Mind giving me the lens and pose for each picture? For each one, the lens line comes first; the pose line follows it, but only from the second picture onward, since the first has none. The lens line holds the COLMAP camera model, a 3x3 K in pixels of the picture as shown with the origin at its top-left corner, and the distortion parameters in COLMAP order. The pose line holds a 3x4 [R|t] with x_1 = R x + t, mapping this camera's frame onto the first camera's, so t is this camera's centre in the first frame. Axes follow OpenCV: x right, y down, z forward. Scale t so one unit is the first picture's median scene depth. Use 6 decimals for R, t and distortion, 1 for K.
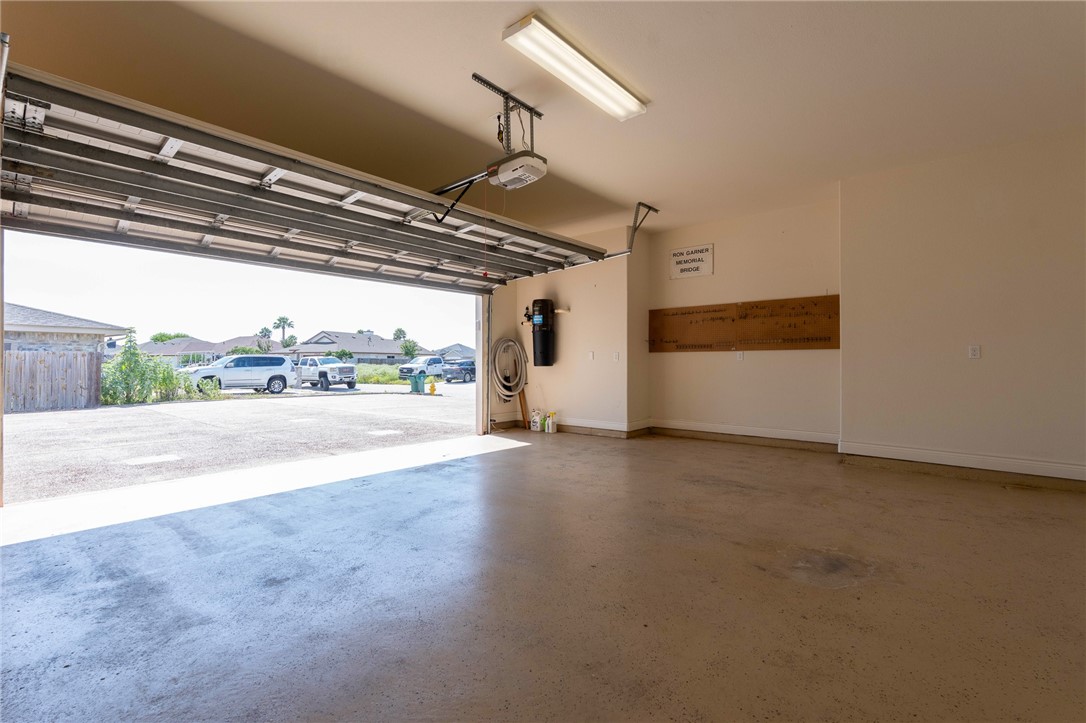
lens RADIAL K [[471.1, 0, 548.9], [0, 471.1, 360.8], [0, 0, 1]] dist [-0.002069, -0.000022]
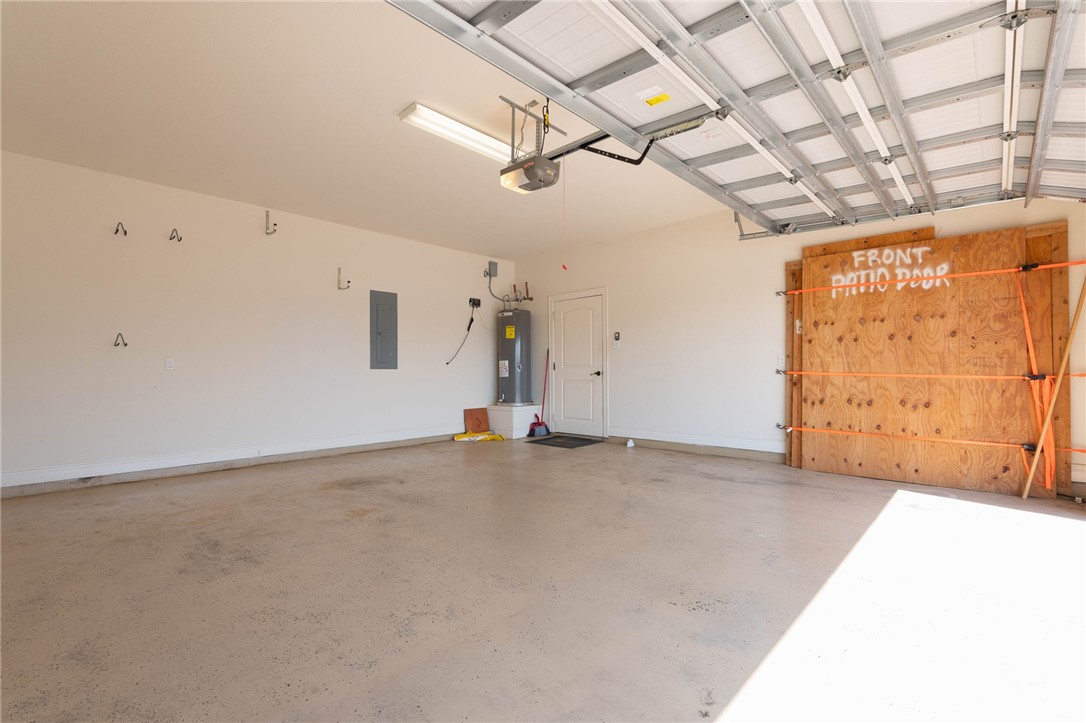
lens RADIAL K [[476.1, 0, 541.2], [0, 476.1, 363.5], [0, 0, 1]] dist [-0.003220, -0.000406]
pose [[-0.998817, 0.010294, 0.047533, -0.034602], [0.009438, 0.999790, -0.018197, 0.003002], [-0.047710, -0.017727, -0.998704, 0.498926]]
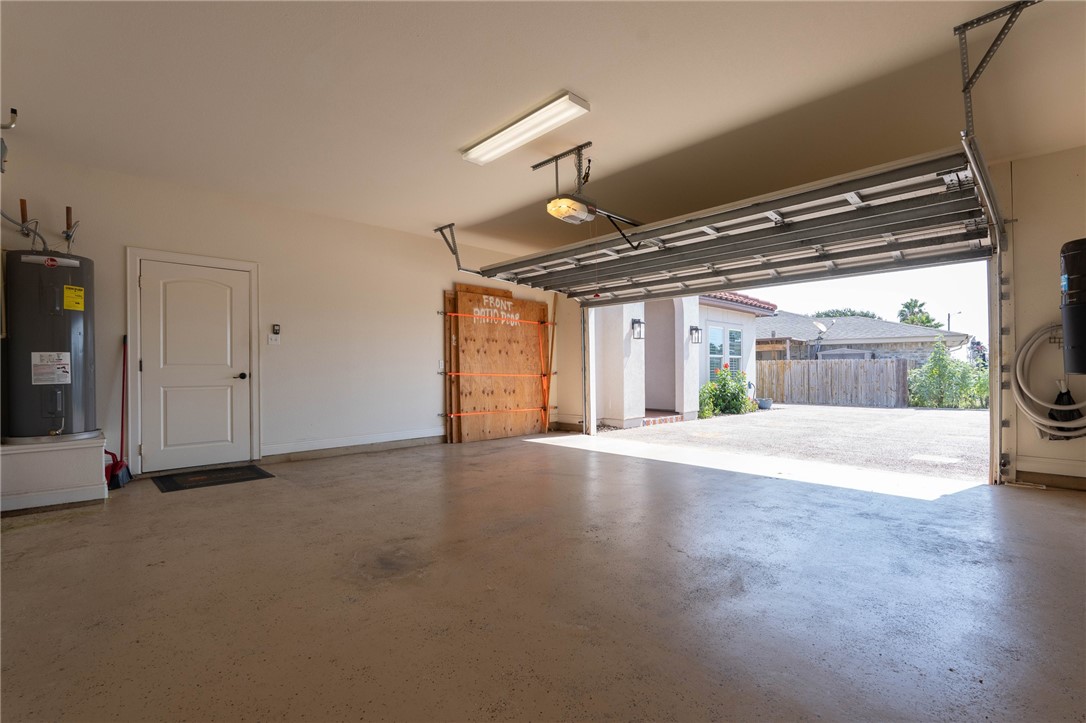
lens RADIAL K [[491.9, 0, 544.4], [0, 491.9, 374.8], [0, 0, 1]] dist [-0.001469, -0.000303]
pose [[-0.083327, 0.011440, -0.996457, 0.297392], [0.007076, 0.999916, 0.010888, 0.001358], [0.996497, -0.006143, -0.083401, 0.257894]]
